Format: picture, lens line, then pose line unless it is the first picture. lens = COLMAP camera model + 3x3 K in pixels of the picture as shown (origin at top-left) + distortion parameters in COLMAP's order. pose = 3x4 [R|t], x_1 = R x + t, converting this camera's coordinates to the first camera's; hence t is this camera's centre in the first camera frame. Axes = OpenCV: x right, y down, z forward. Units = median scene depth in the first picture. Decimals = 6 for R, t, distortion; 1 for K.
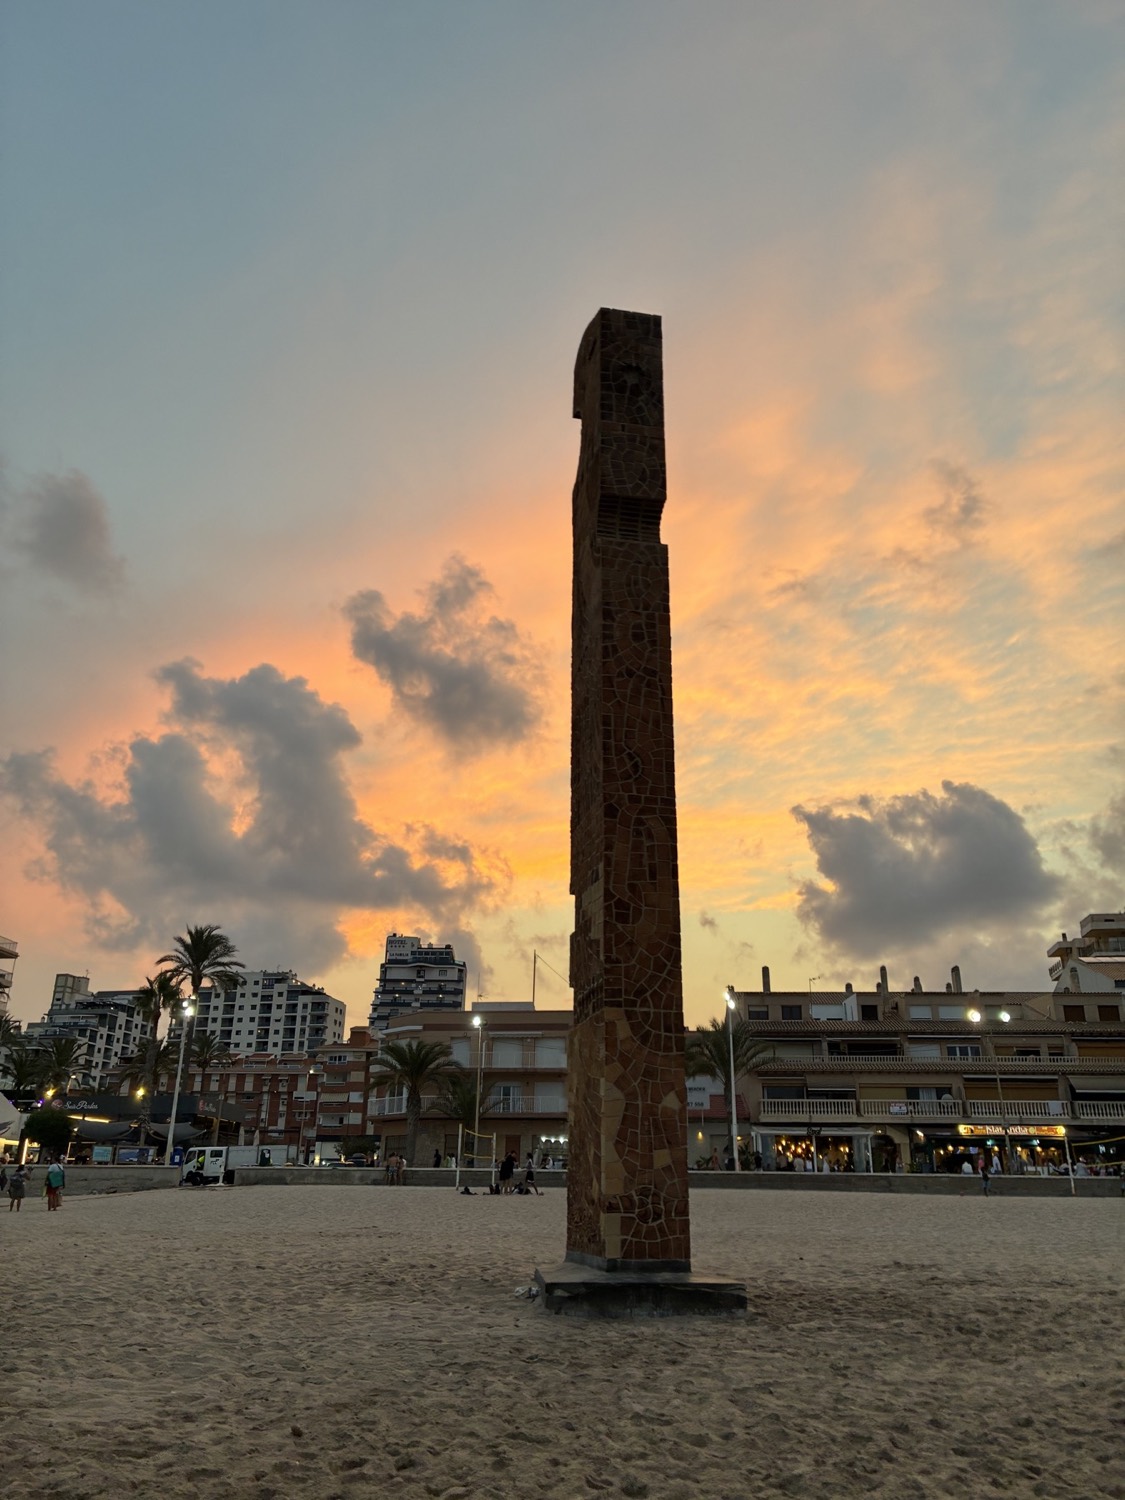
lens RADIAL K [[1136.9, 0, 561.6], [0, 1136.9, 748.4], [0, 0, 1]] dist [0.018255, 0.002469]
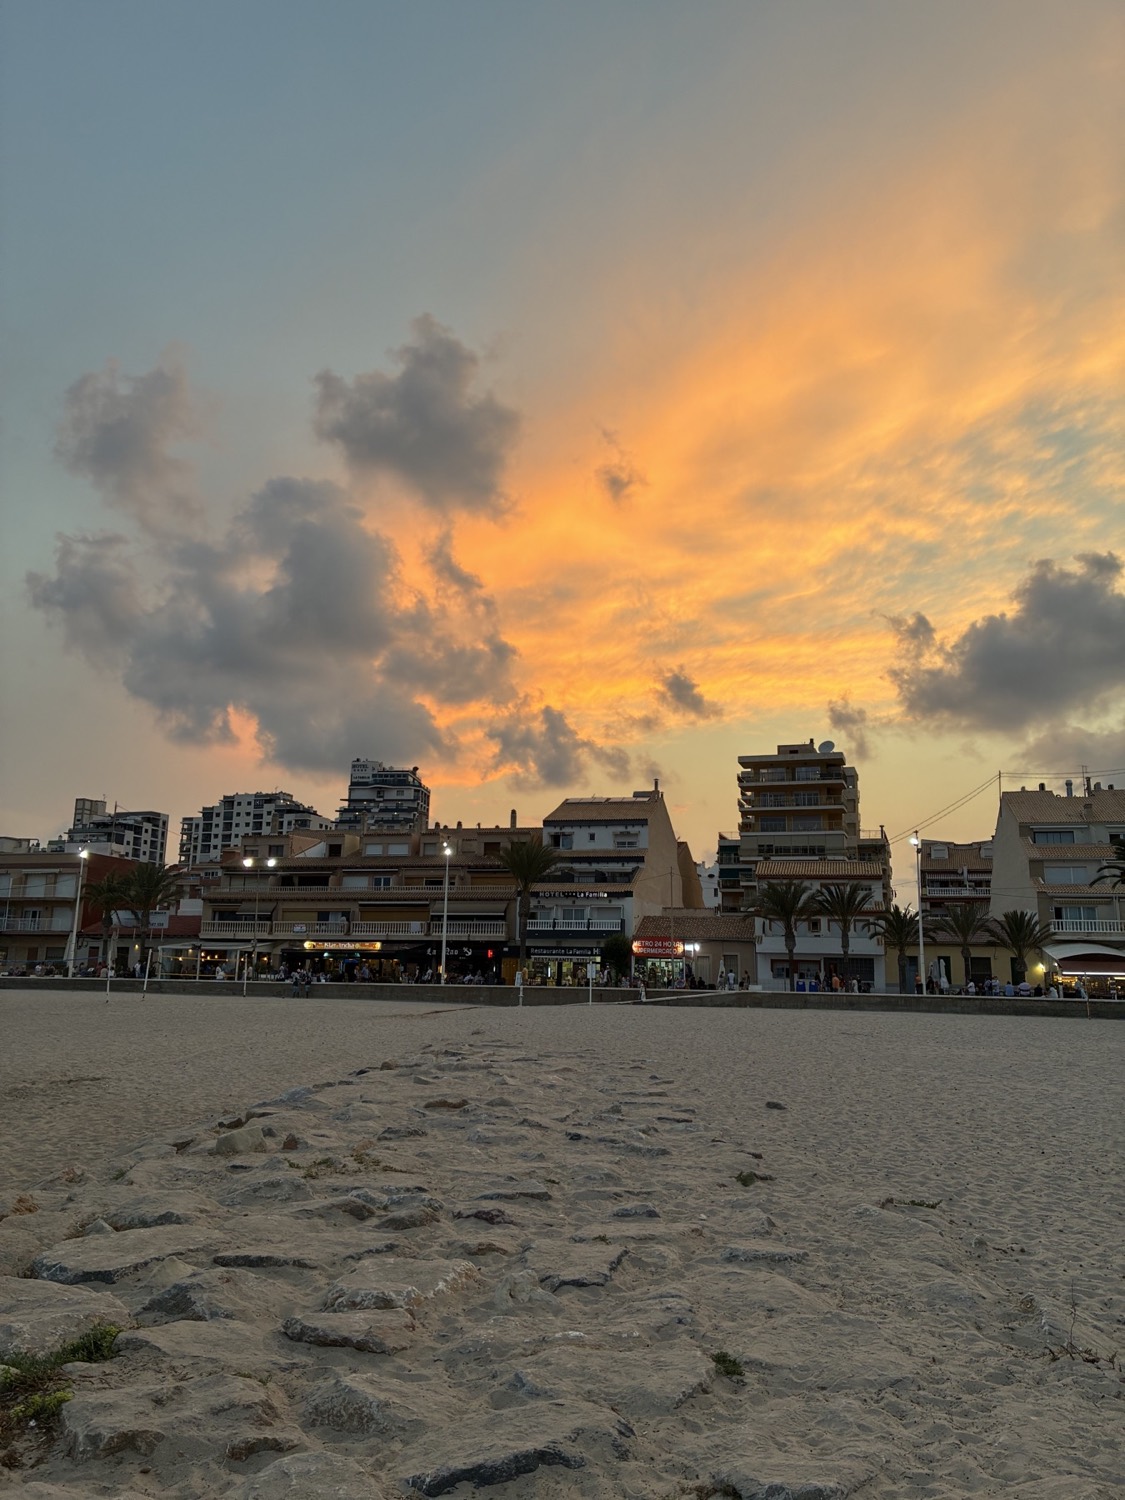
lens RADIAL K [[1136.9, 0, 563.9], [0, 1136.9, 751.7], [0, 0, 1]] dist [0.018255, 0.002469]
pose [[0.987763, -0.021122, -0.154526, 0.224887], [0.047572, 0.984375, 0.169535, -0.021276], [0.148531, -0.174811, 0.973334, -0.040917]]
